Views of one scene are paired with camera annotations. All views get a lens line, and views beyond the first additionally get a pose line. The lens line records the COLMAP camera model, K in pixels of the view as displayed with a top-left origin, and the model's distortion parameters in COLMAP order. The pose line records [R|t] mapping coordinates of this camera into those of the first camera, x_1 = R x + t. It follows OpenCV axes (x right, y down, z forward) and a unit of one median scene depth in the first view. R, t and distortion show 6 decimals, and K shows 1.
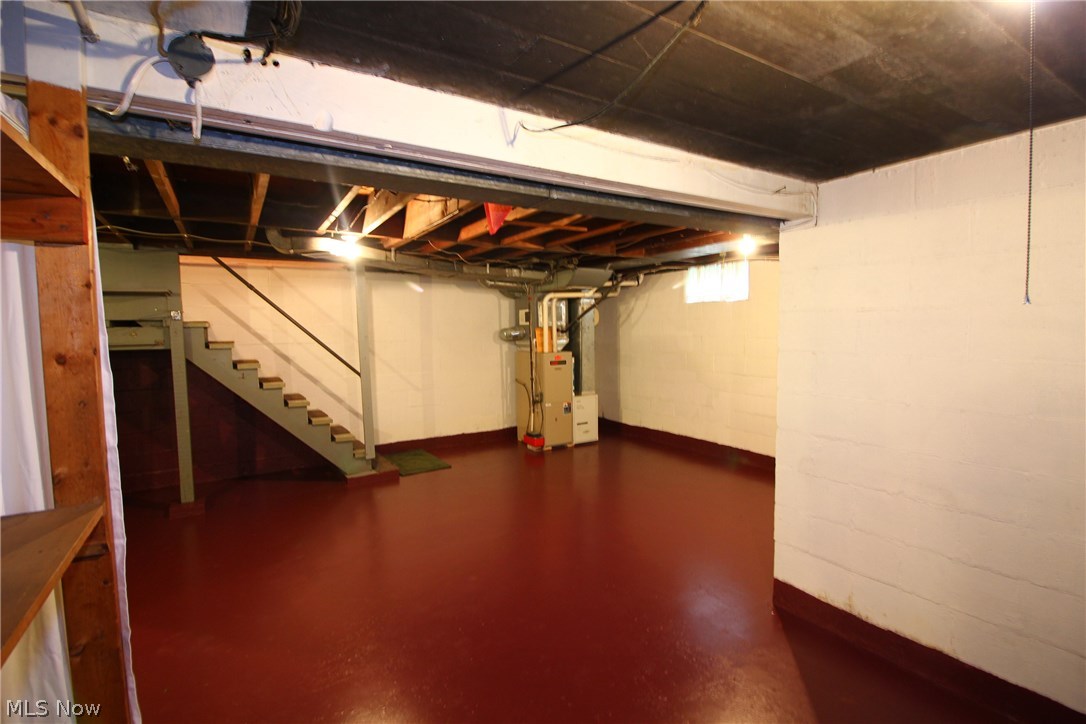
lens RADIAL K [[508.4, 0, 543.0], [0, 508.4, 362.0], [0, 0, 1]] dist [0.000711, 0.000092]
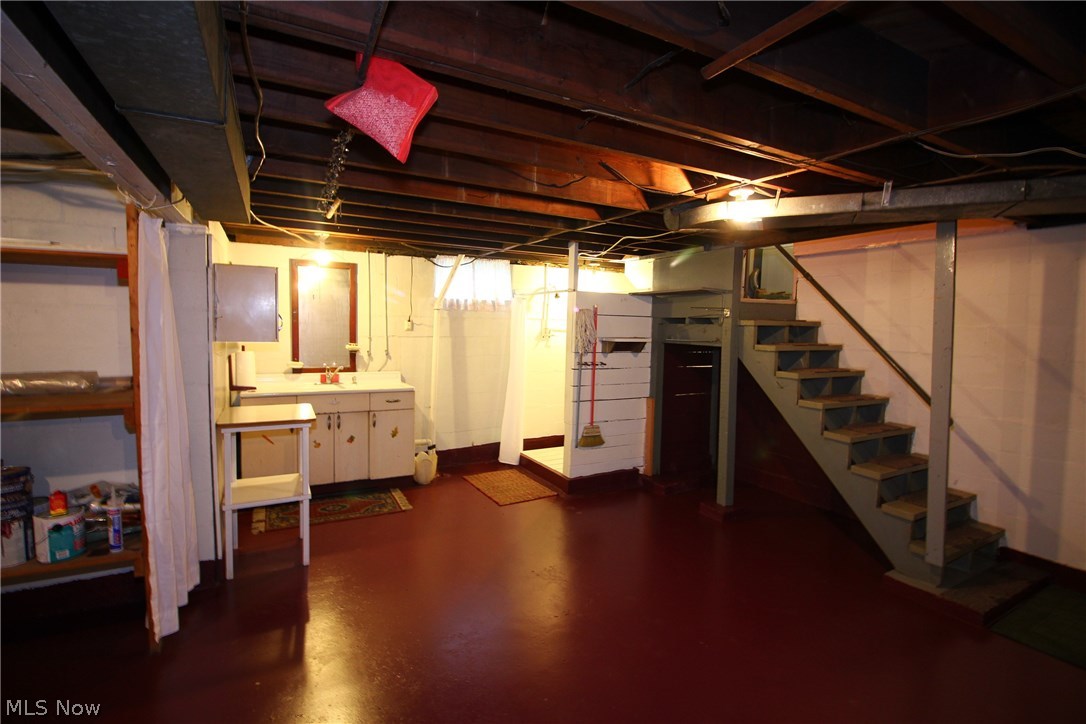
lens RADIAL K [[508.4, 0, 543.0], [0, 508.4, 362.0], [0, 0, 1]] dist [0.000711, 0.000092]
pose [[-0.064945, 0.084883, -0.994272, 0.264732], [-0.089299, 0.991884, 0.090512, -0.050610], [0.993885, 0.094666, -0.056838, 0.658882]]
